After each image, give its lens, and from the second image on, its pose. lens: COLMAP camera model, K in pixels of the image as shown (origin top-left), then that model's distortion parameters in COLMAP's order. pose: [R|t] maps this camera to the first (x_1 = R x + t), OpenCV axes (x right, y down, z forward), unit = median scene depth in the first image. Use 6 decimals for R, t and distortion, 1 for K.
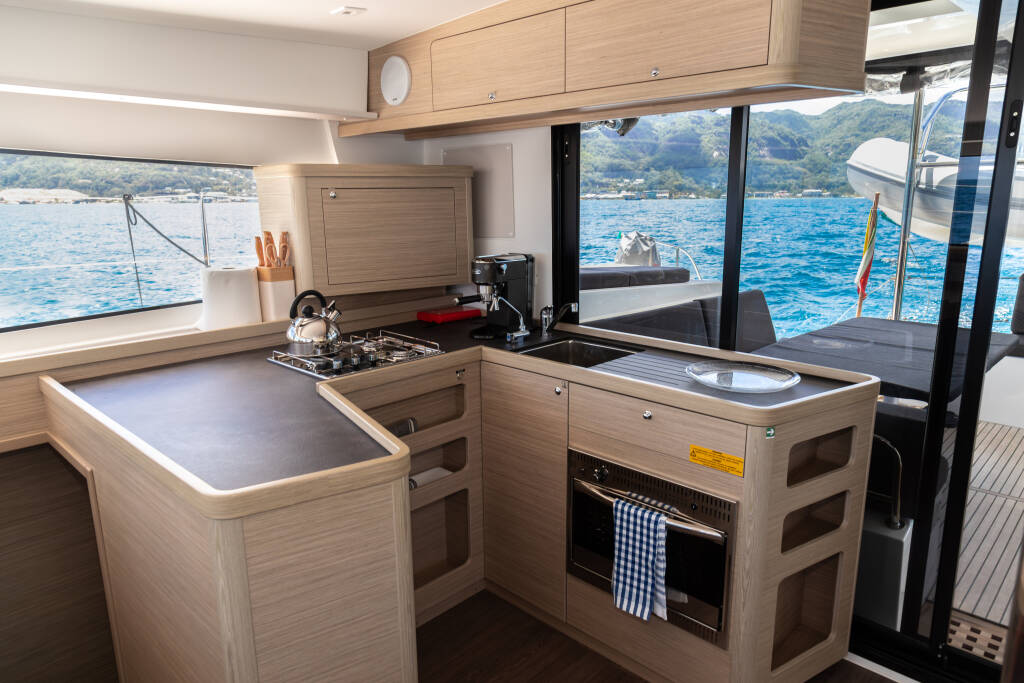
lens RADIAL K [[673.4, 0, 512.0], [0, 673.4, 341.5], [0, 0, 1]] dist [0.007046, 0.000998]
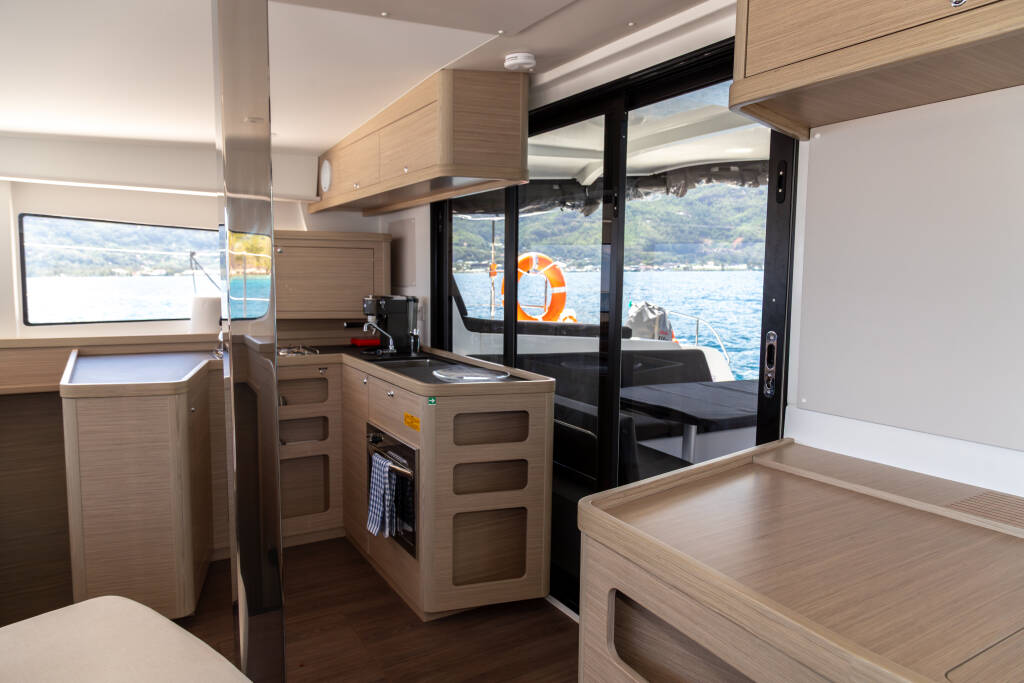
lens RADIAL K [[673.5, 0, 512.0], [0, 673.5, 341.5], [0, 0, 1]] dist [-0.044288, -0.000007]
pose [[0.968779, 0.052183, -0.242373, 0.583764], [-0.080657, 0.990755, -0.109081, 0.098136], [0.234441, 0.125224, 0.964031, -0.262818]]
